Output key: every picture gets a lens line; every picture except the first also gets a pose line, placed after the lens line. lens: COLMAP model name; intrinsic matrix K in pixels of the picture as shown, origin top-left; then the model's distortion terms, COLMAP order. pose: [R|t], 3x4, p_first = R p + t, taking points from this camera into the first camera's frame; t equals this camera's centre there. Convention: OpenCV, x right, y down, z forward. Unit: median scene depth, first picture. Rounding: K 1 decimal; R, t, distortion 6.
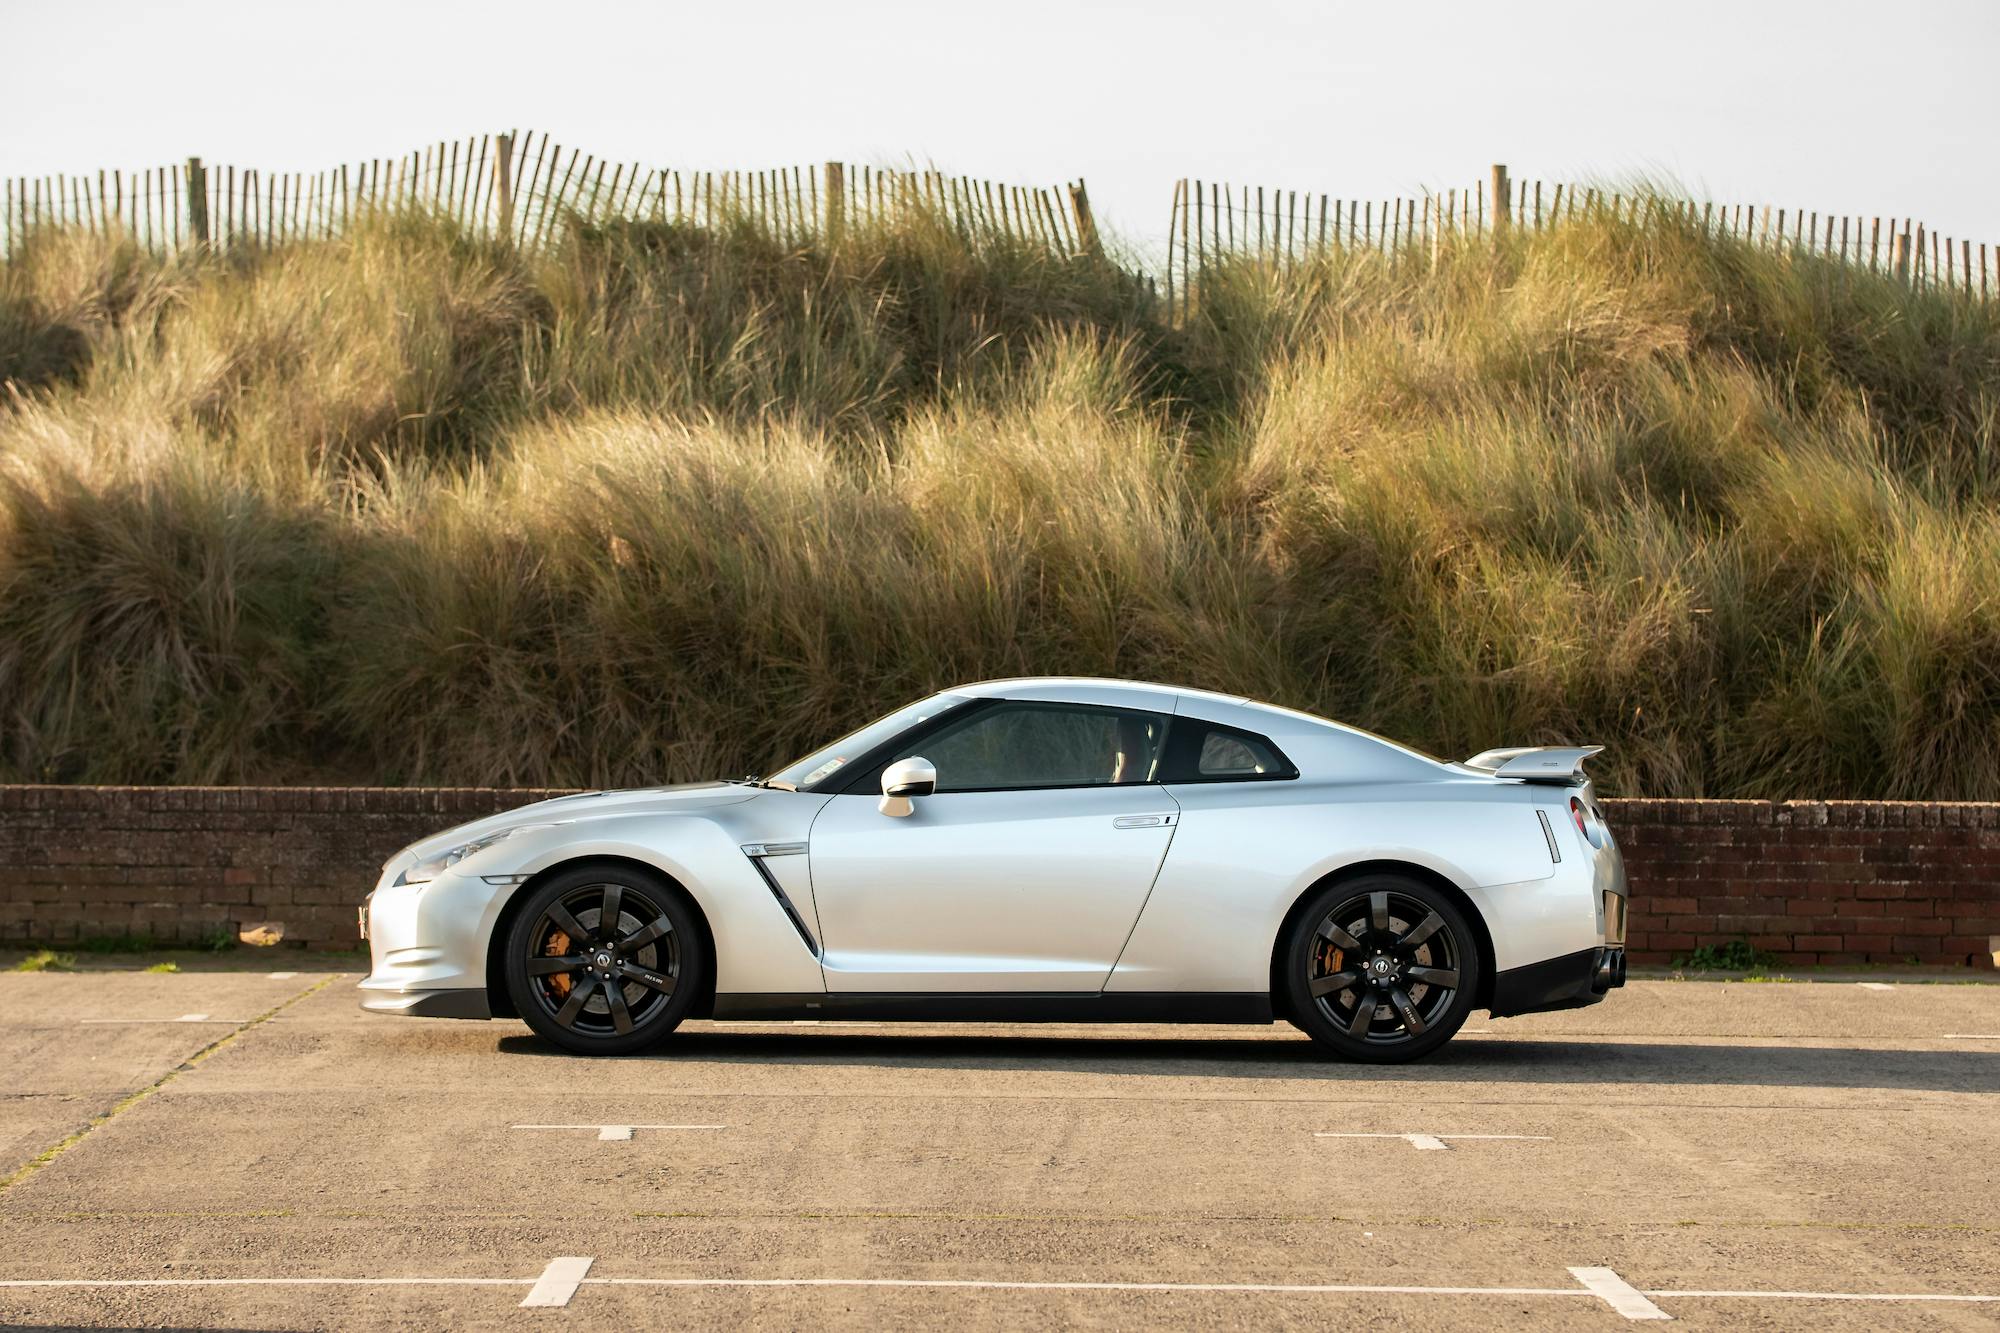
lens RADIAL K [[6988.8, 0, 1000.0], [0, 6988.8, 666.5], [0, 0, 1]] dist [0.374876, 2.698341]
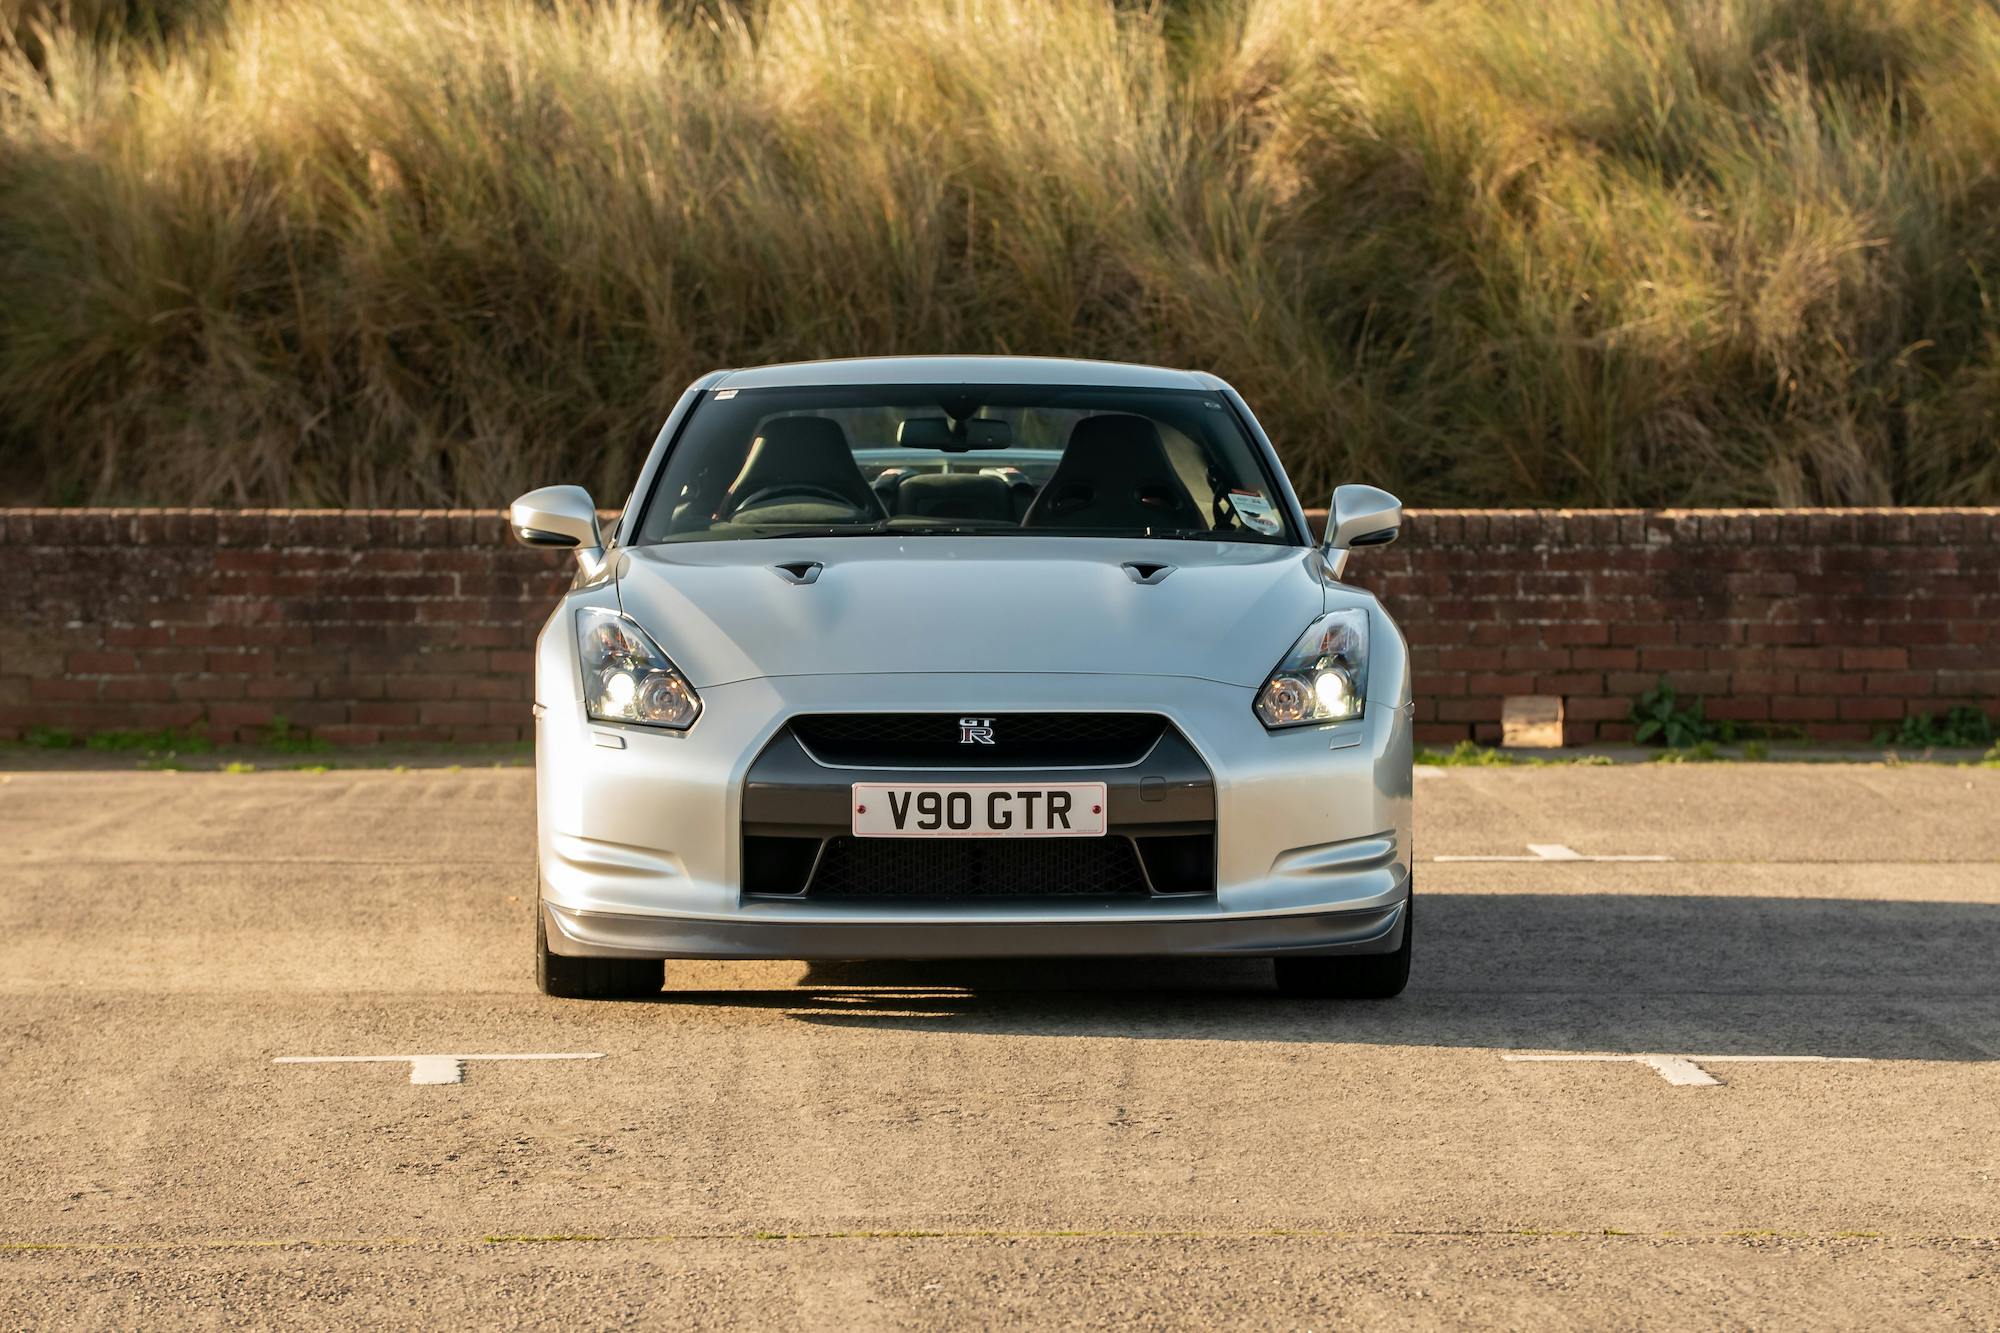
lens RADIAL K [[8443.0, 0, 1000.0], [0, 8443.0, 666.5], [0, 0, 1]] dist [0.906155, 7.715680]
pose [[0.999688, -0.009678, 0.023006, -0.012219], [0.008711, 0.999090, 0.041764, -0.002003], [-0.023390, -0.041550, 0.998863, 0.128331]]
